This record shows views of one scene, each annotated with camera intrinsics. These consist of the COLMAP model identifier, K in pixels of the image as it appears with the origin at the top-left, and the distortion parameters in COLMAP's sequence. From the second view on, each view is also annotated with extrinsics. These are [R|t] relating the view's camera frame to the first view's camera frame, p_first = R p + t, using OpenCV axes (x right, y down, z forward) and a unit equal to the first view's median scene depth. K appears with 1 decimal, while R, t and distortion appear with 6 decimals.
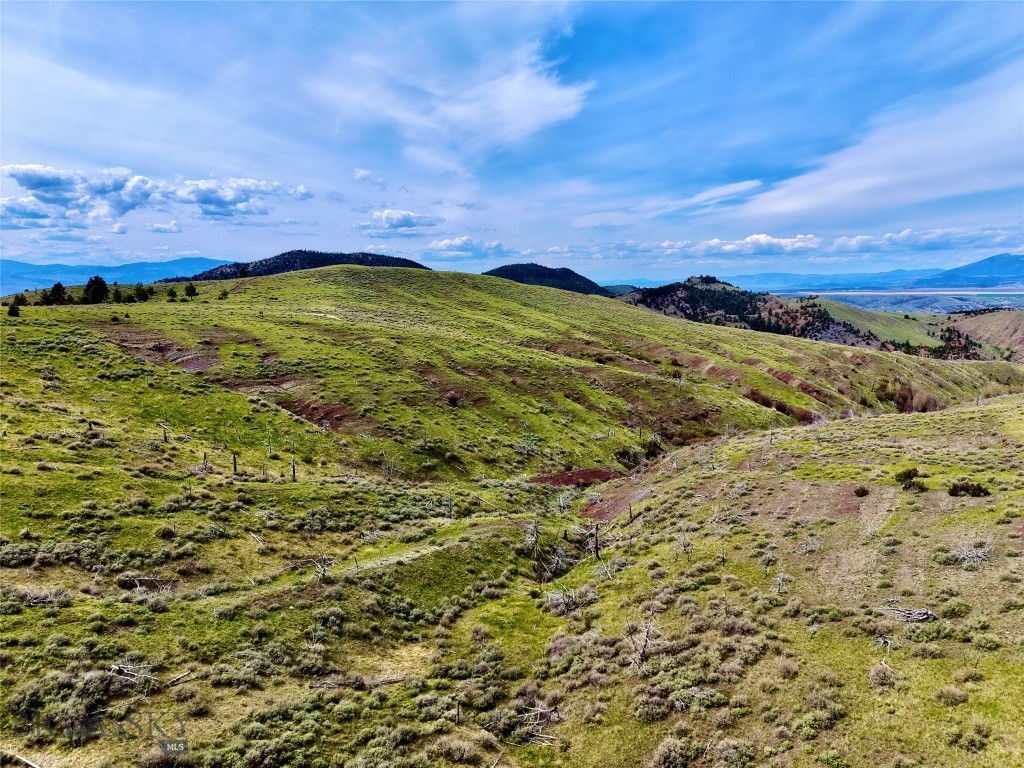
lens RADIAL K [[674.7, 0, 515.7], [0, 674.7, 375.3], [0, 0, 1]] dist [0.036454, -0.034520]
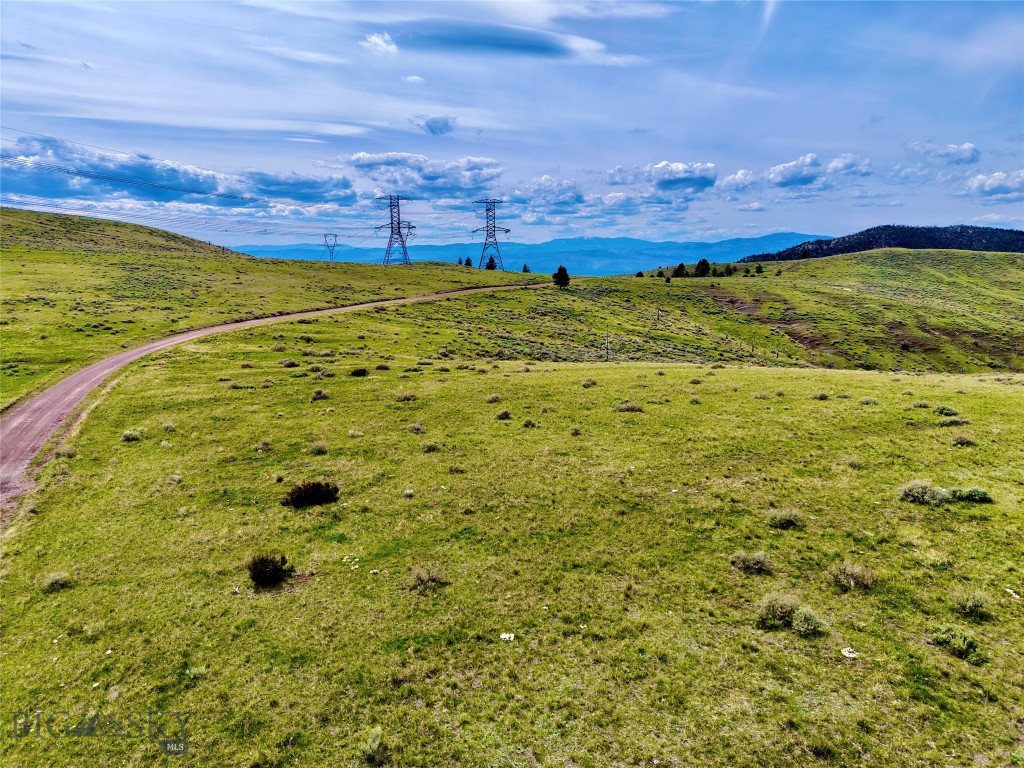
lens RADIAL K [[674.7, 0, 516.6], [0, 674.7, 378.6], [0, 0, 1]] dist [0.036454, -0.034520]
pose [[0.692381, 0.131520, -0.709444, 0.336664], [-0.102347, 0.991207, 0.083869, 0.060120], [0.714237, 0.014540, 0.699753, -0.586233]]
